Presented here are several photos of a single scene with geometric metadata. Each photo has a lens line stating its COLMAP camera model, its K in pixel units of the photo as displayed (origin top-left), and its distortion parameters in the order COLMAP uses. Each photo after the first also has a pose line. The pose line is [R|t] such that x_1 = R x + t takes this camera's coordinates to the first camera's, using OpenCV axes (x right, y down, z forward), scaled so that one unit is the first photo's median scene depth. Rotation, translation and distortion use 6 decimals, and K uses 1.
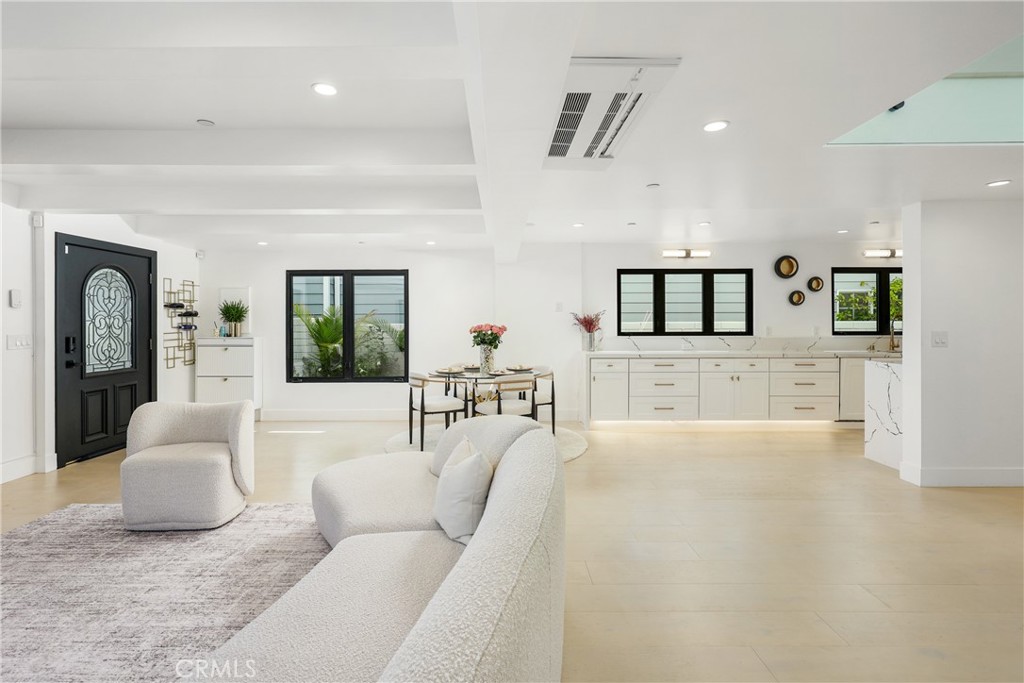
lens RADIAL K [[503.0, 0, 506.7], [0, 503.0, 319.2], [0, 0, 1]] dist [0.003986, -0.001243]
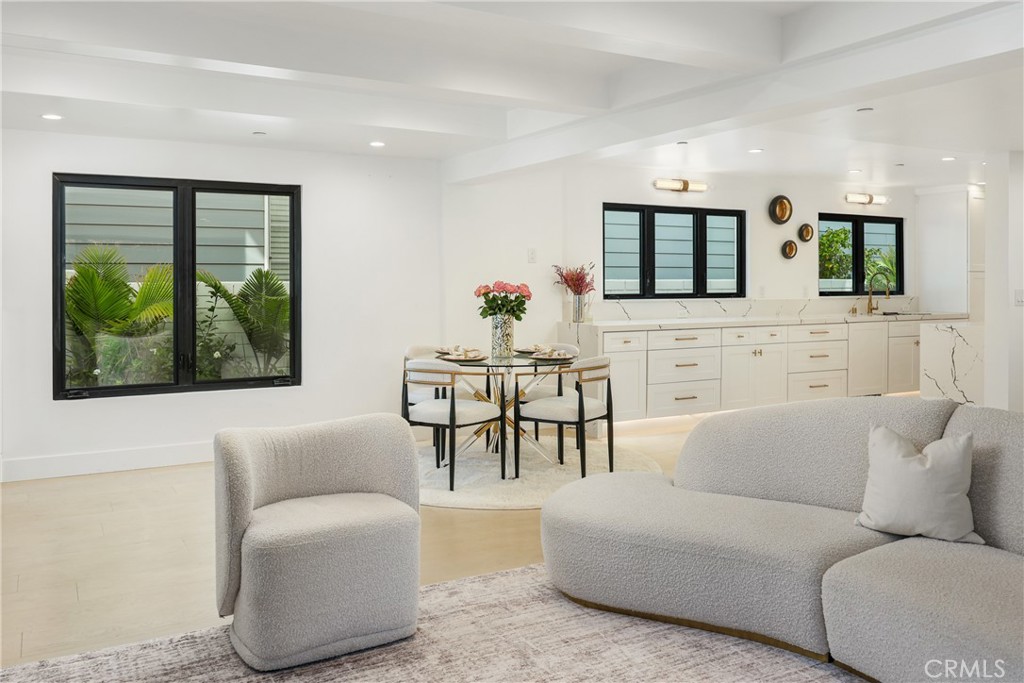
lens RADIAL K [[851.0, 0, 524.8], [0, 851.0, 276.5], [0, 0, 1]] dist [0.014658, -0.000473]
pose [[0.866280, 0.004452, 0.499538, -0.487125], [-0.005171, 0.999987, 0.000055, 0.002432], [-0.499531, -0.002631, 0.866292, 0.047438]]
